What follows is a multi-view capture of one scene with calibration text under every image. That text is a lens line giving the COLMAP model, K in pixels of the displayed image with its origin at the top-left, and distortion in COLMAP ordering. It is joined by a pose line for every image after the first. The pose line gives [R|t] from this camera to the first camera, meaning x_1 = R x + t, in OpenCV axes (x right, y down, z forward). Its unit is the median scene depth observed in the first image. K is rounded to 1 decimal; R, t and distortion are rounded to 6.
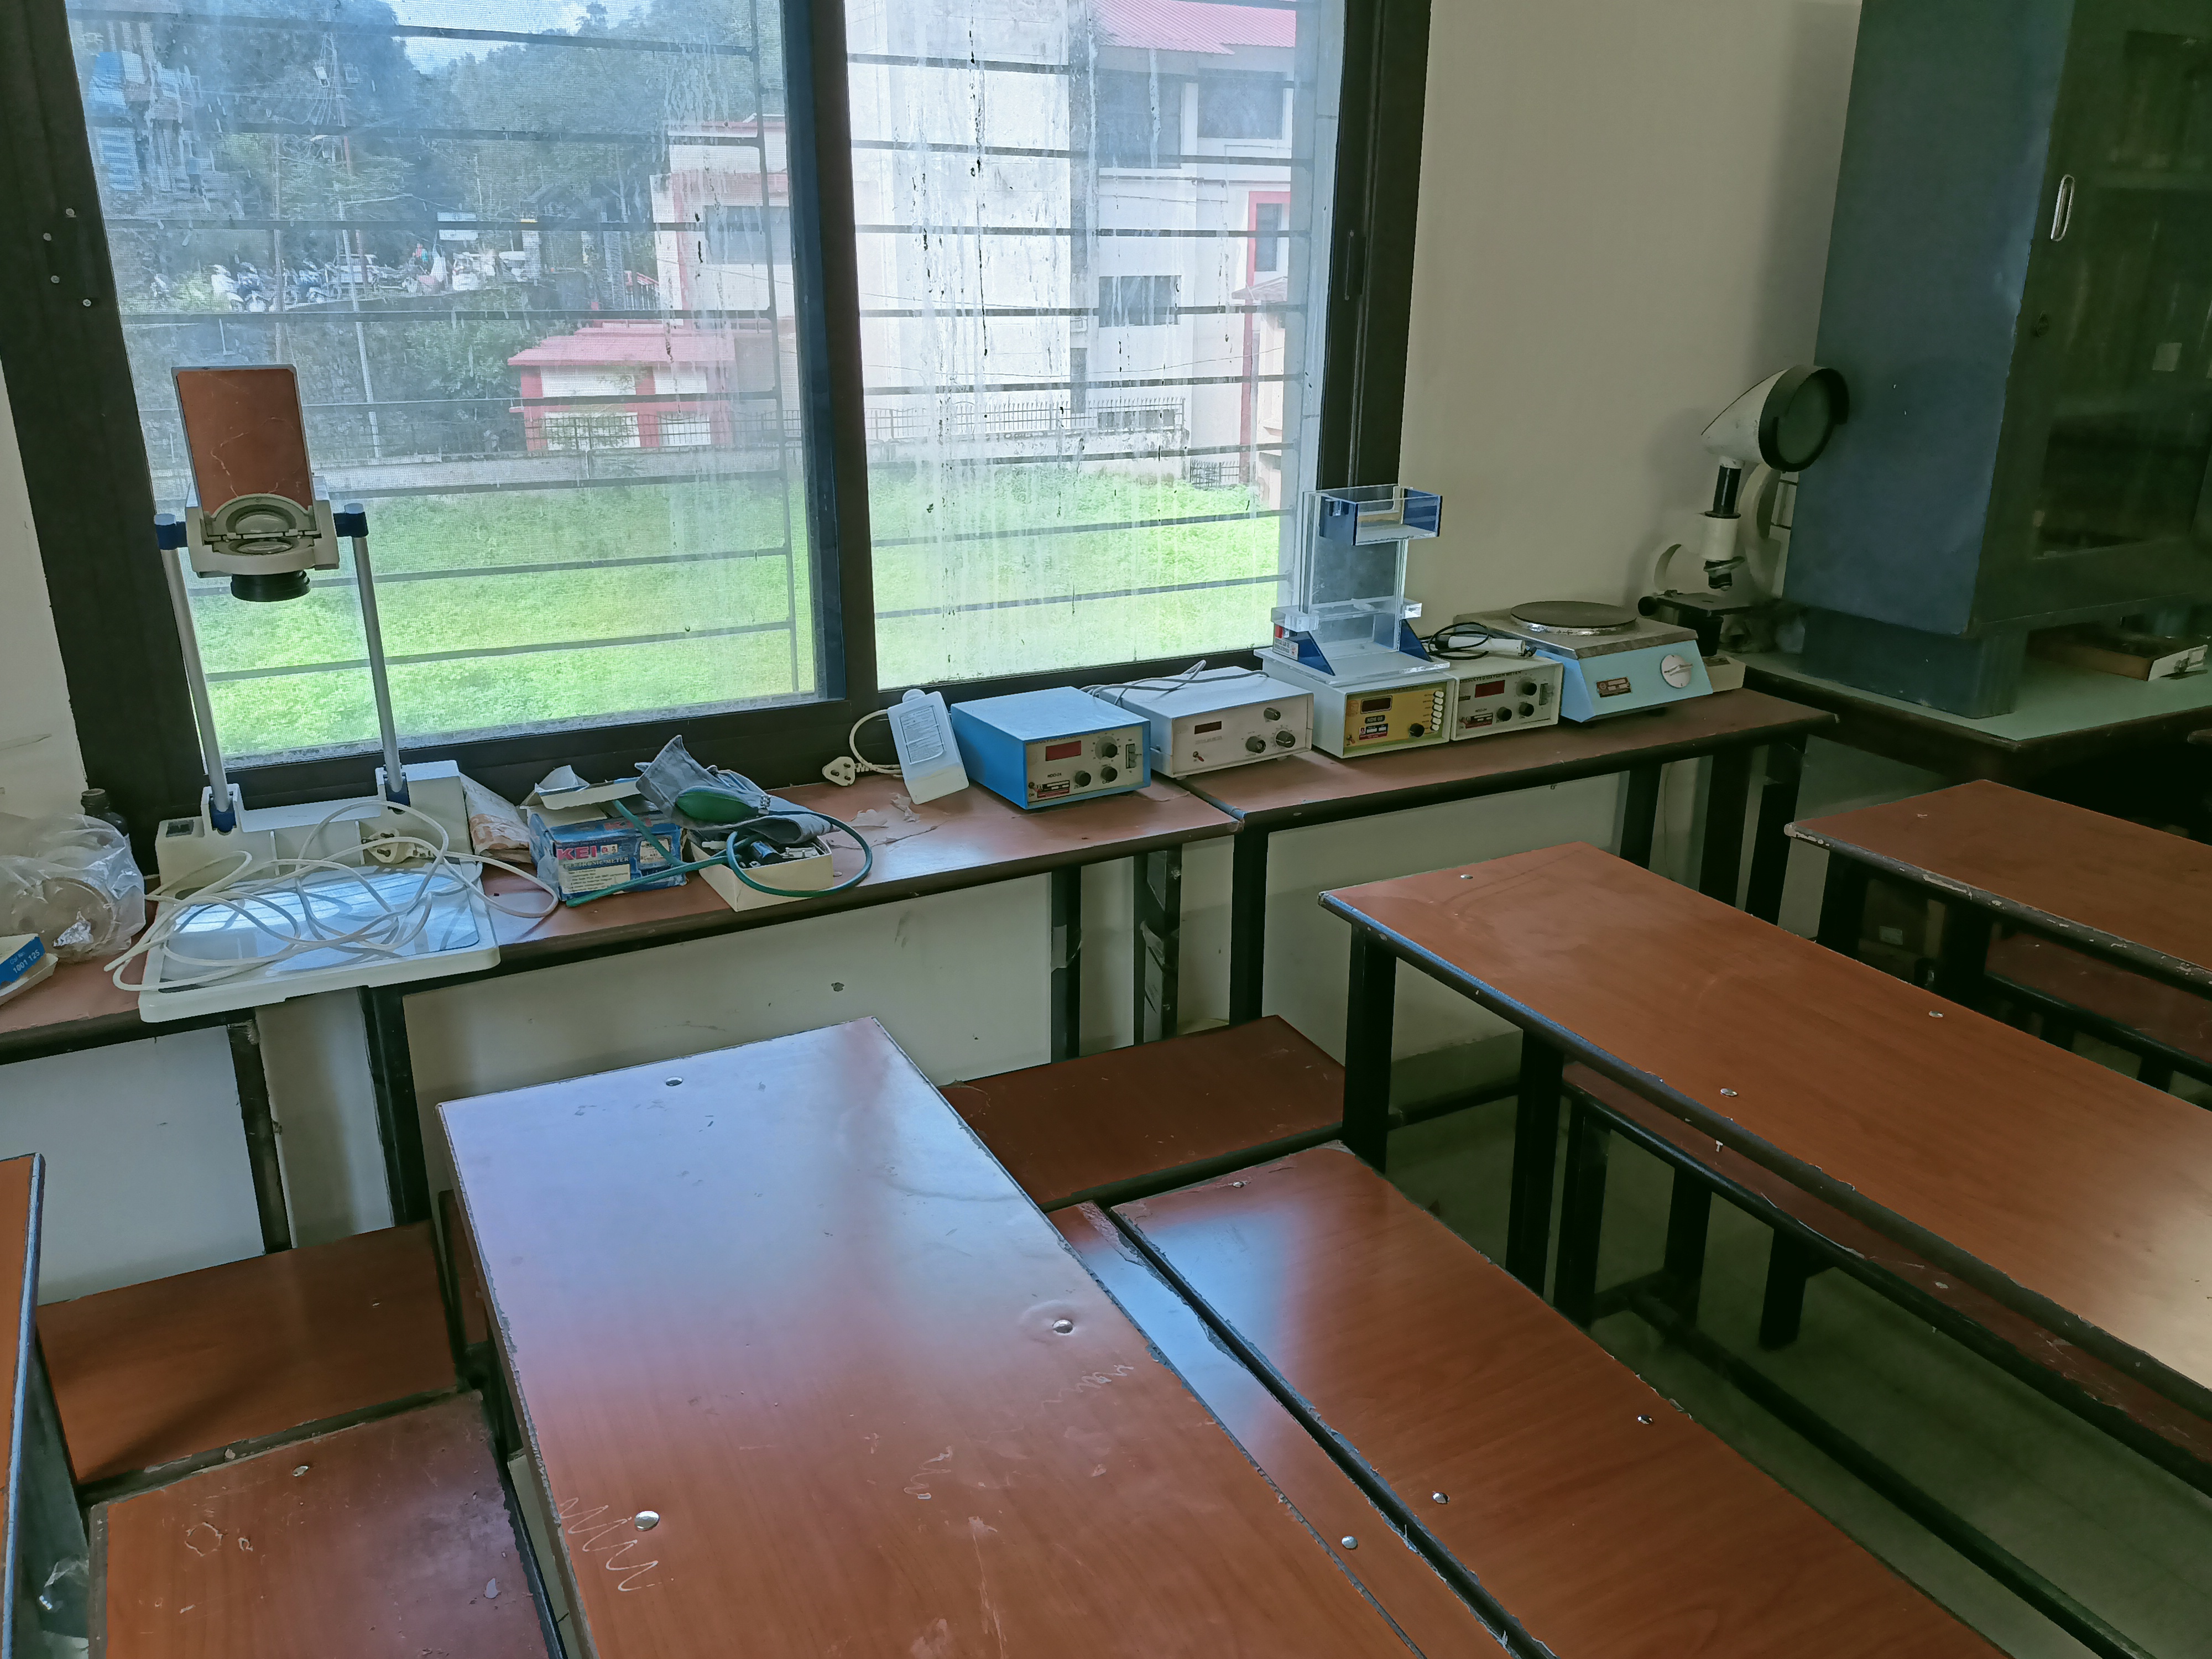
lens RADIAL K [[1671.2, 0, 1107.1], [0, 1671.2, 823.4], [0, 0, 1]] dist [0.035303, -0.008863]
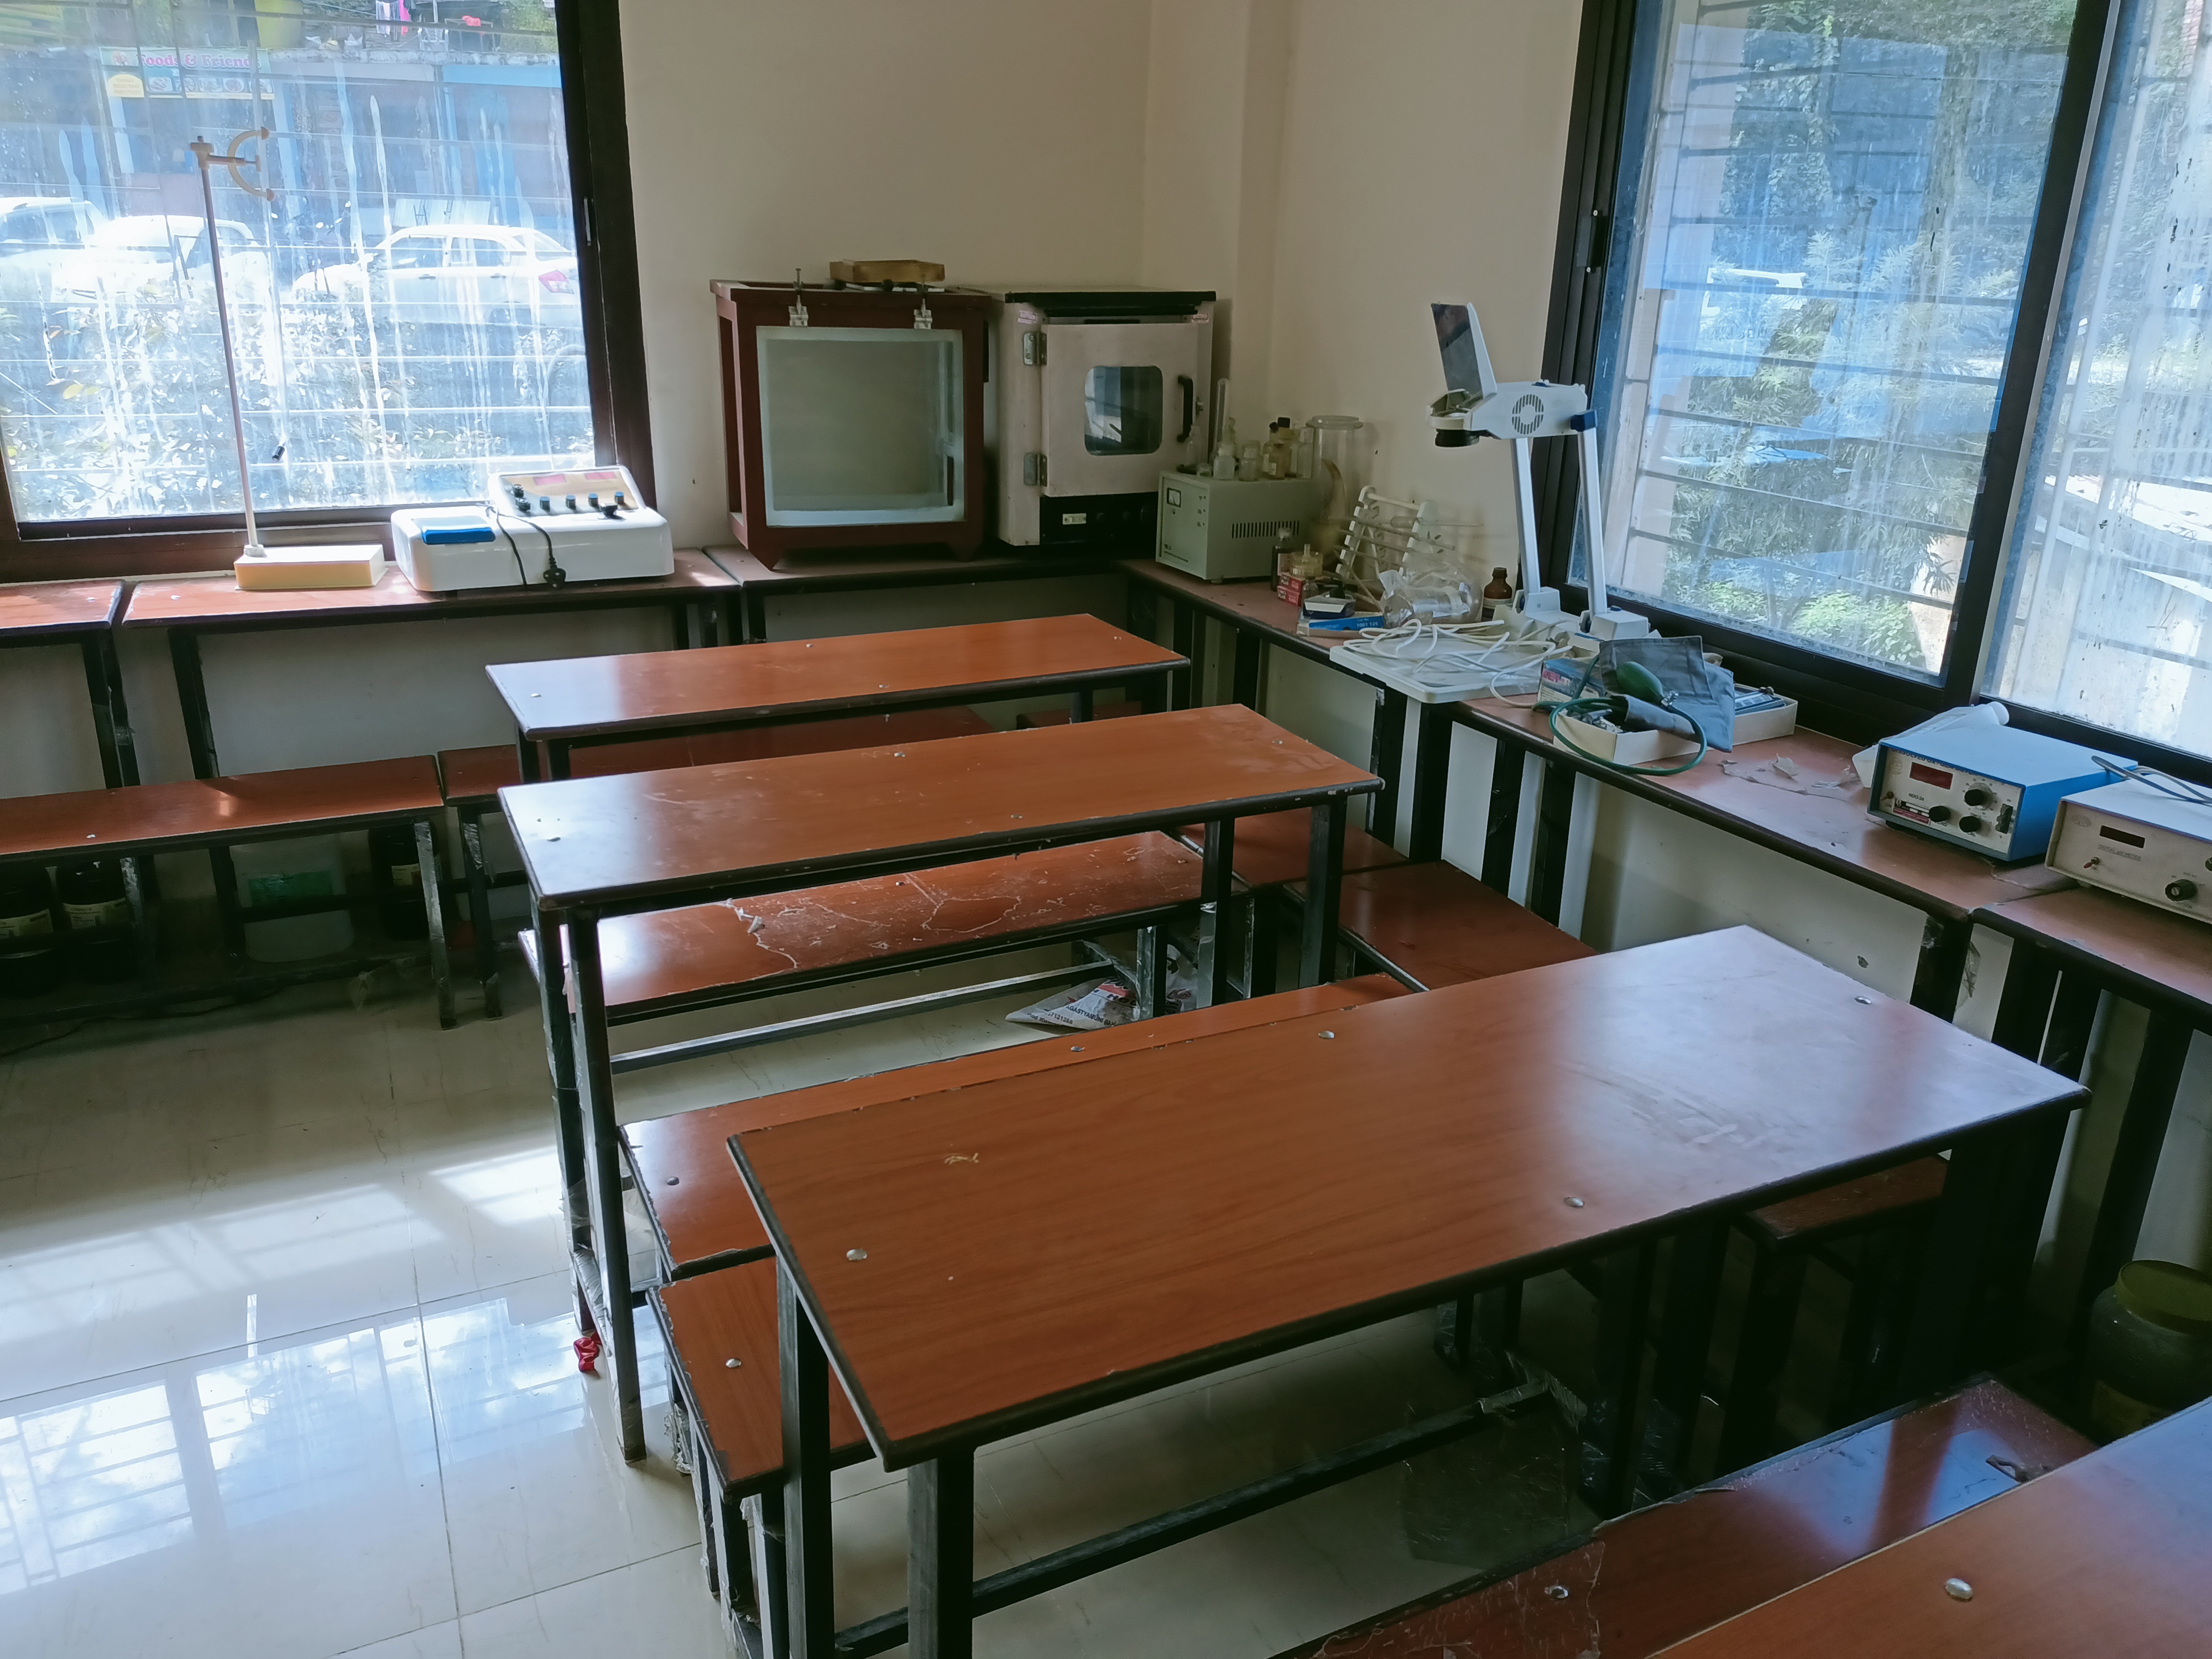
lens RADIAL K [[1671.2, 0, 1109.3], [0, 1671.2, 832.1], [0, 0, 1]] dist [0.035303, -0.008863]
pose [[-0.050017, 0.327894, -0.943390, 0.870470], [-0.355708, 0.876786, 0.323603, -0.152821], [0.933258, 0.351757, 0.072780, 0.503169]]
